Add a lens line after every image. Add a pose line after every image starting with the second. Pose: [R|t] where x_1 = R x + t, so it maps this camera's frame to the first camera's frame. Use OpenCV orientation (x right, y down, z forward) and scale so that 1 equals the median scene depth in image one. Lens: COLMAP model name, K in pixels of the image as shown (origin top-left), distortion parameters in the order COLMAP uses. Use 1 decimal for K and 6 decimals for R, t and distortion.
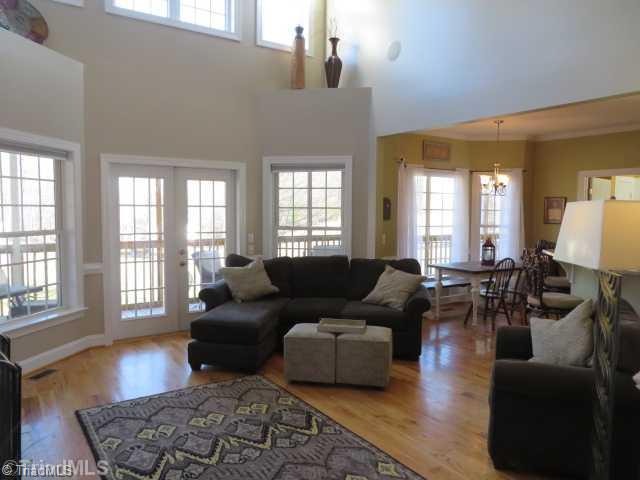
lens RADIAL K [[476.9, 0, 320.0], [0, 476.9, 240.0], [0, 0, 1]] dist [-0.002187, -0.001061]
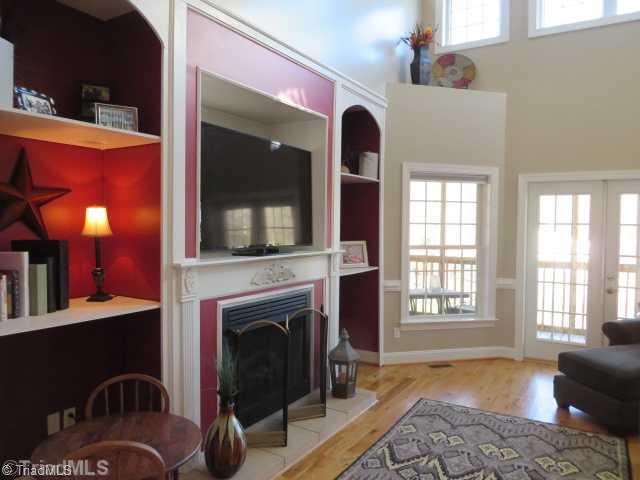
lens RADIAL K [[468.5, 0, 320.2], [0, 468.5, 250.0], [0, 0, 1]] dist [-0.006409, -0.052253]
pose [[0.414810, 0.045053, -0.908792, 0.319571], [-0.063006, 0.997798, 0.020707, -0.011076], [0.907724, 0.048670, 0.416735, 0.208035]]
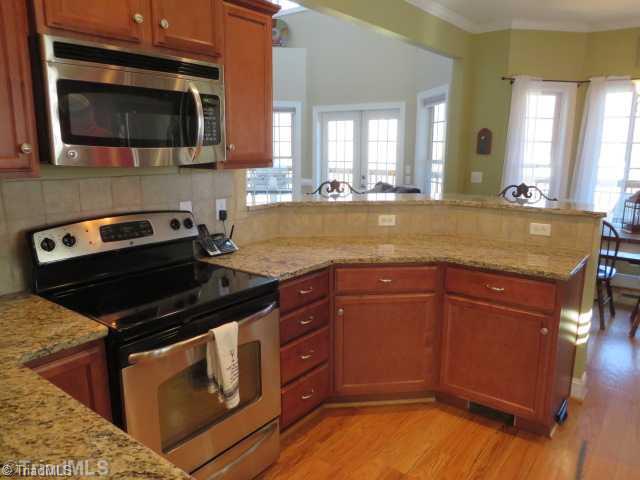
lens RADIAL K [[476.9, 0, 320.0], [0, 476.9, 240.0], [0, 0, 1]] dist [-0.002187, -0.001061]
pose [[0.306510, 0.181215, -0.934458, 1.138334], [-0.057885, 0.983442, 0.171728, -0.028008], [0.950106, 0.001455, 0.311925, 0.598609]]
